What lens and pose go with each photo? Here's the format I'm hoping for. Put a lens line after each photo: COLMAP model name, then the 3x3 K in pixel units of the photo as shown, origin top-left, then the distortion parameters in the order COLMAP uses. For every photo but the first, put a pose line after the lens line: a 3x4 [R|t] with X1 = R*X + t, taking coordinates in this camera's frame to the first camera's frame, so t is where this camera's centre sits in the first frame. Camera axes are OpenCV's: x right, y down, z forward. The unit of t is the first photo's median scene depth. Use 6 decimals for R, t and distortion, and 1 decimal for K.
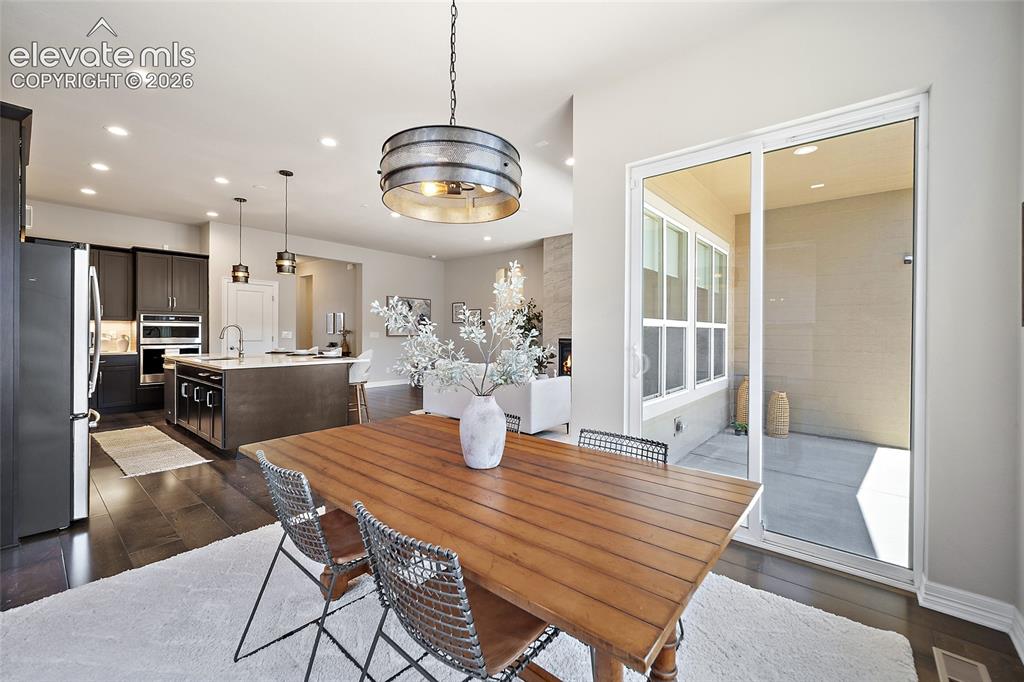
lens RADIAL K [[403.3, 0, 516.2], [0, 403.3, 335.1], [0, 0, 1]] dist [-0.003272, 0.000187]
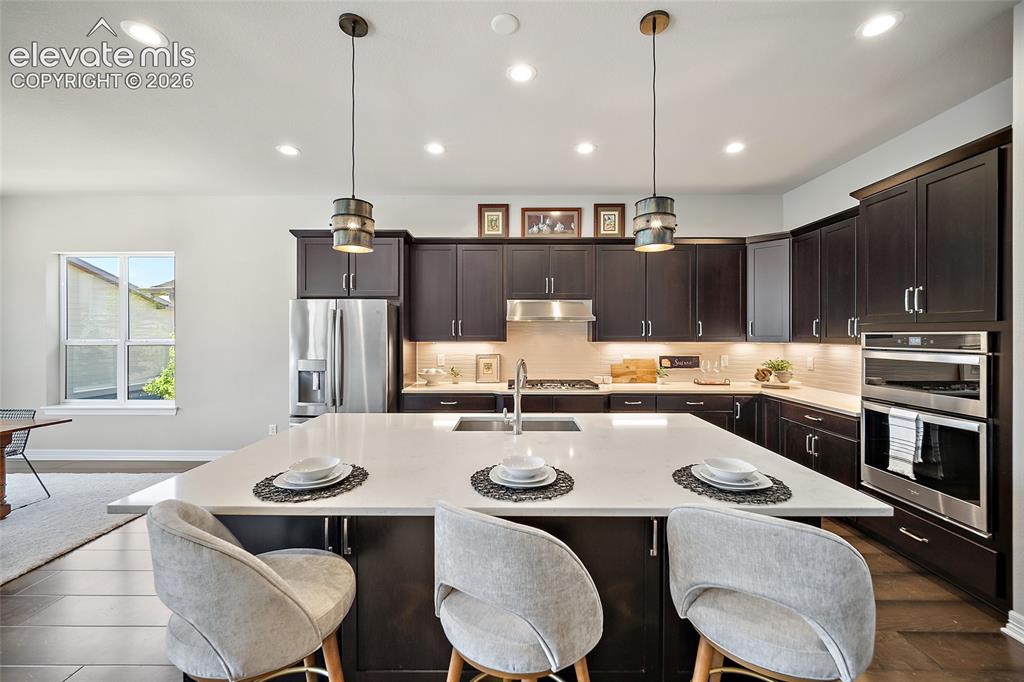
lens RADIAL K [[403.3, 0, 513.3], [0, 403.3, 336.9], [0, 0, 1]] dist [-0.003272, 0.000187]
pose [[-0.773953, -0.005076, -0.633223, -0.299555], [-0.014306, 0.999853, 0.009471, -0.043510], [0.633082, 0.016388, -0.773911, 1.049648]]
